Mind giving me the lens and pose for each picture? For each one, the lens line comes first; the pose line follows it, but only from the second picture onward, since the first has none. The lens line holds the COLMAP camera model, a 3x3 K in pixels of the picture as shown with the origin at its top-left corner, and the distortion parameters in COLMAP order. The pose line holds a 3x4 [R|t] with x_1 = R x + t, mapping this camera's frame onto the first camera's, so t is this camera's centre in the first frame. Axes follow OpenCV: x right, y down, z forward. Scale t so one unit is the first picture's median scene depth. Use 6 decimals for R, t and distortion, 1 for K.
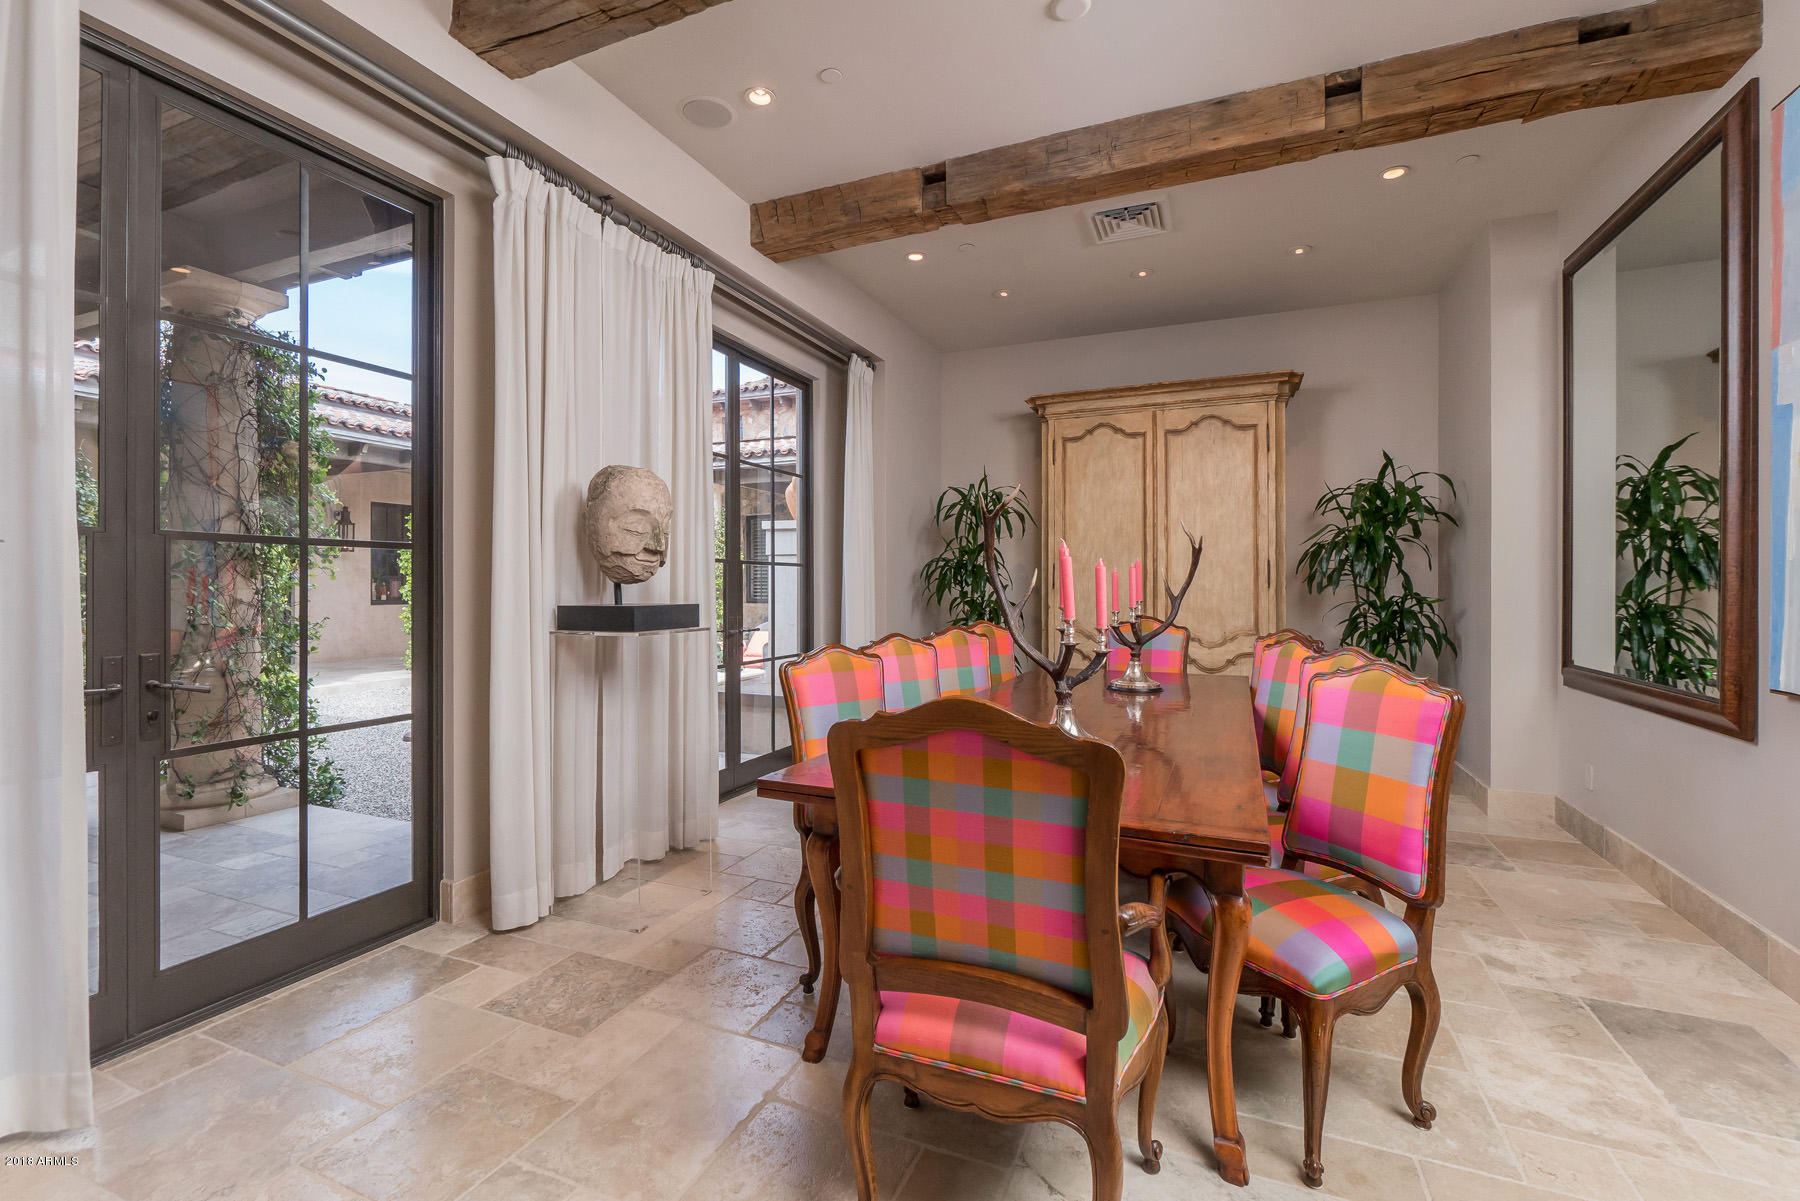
lens RADIAL K [[783.3, 0, 887.3], [0, 783.3, 588.1], [0, 0, 1]] dist [-0.011452, -0.000153]
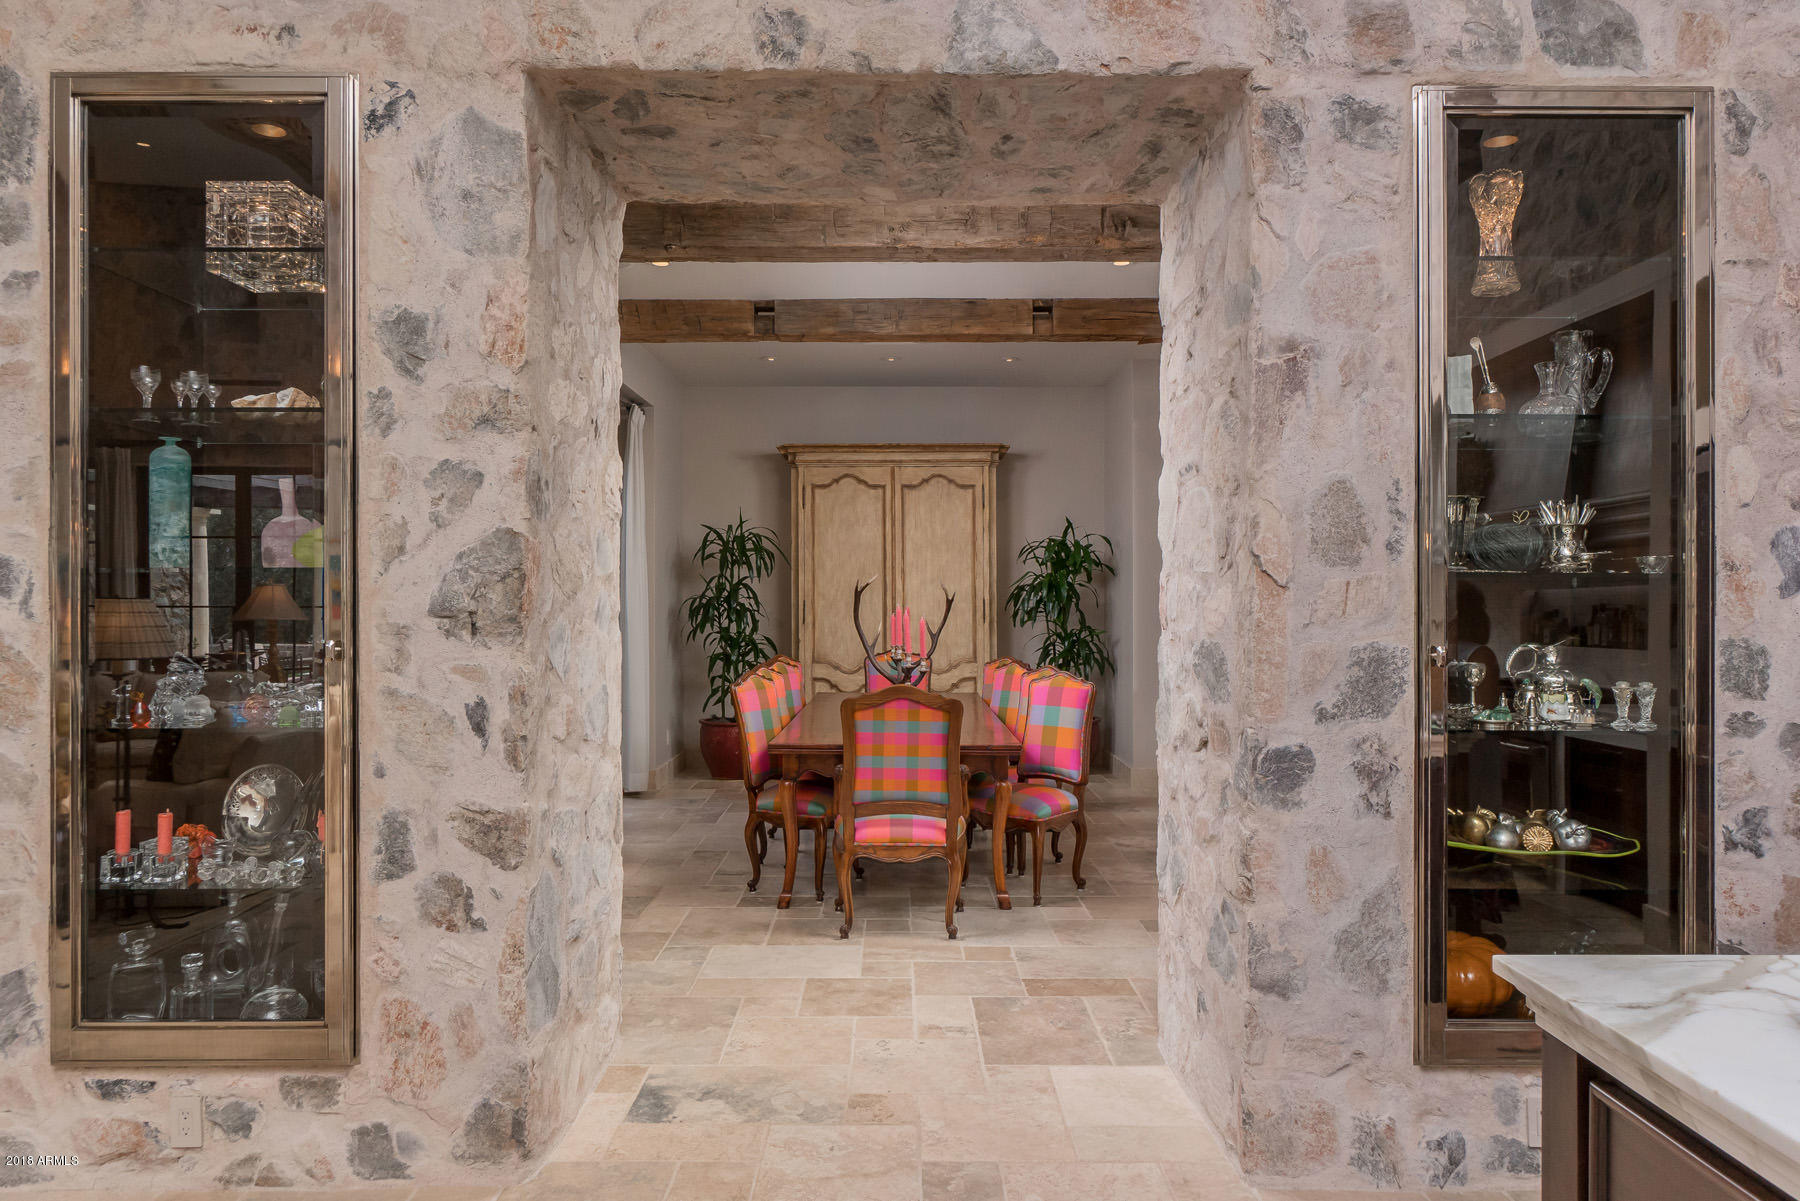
lens RADIAL K [[1104.9, 0, 904.4], [0, 1104.9, 604.0], [0, 0, 1]] dist [0.002300, 0.000068]
pose [[0.914376, -0.002278, 0.404860, -0.308905], [0.003845, 0.999988, -0.003056, -0.023916], [-0.404849, 0.004351, 0.914373, -0.498678]]
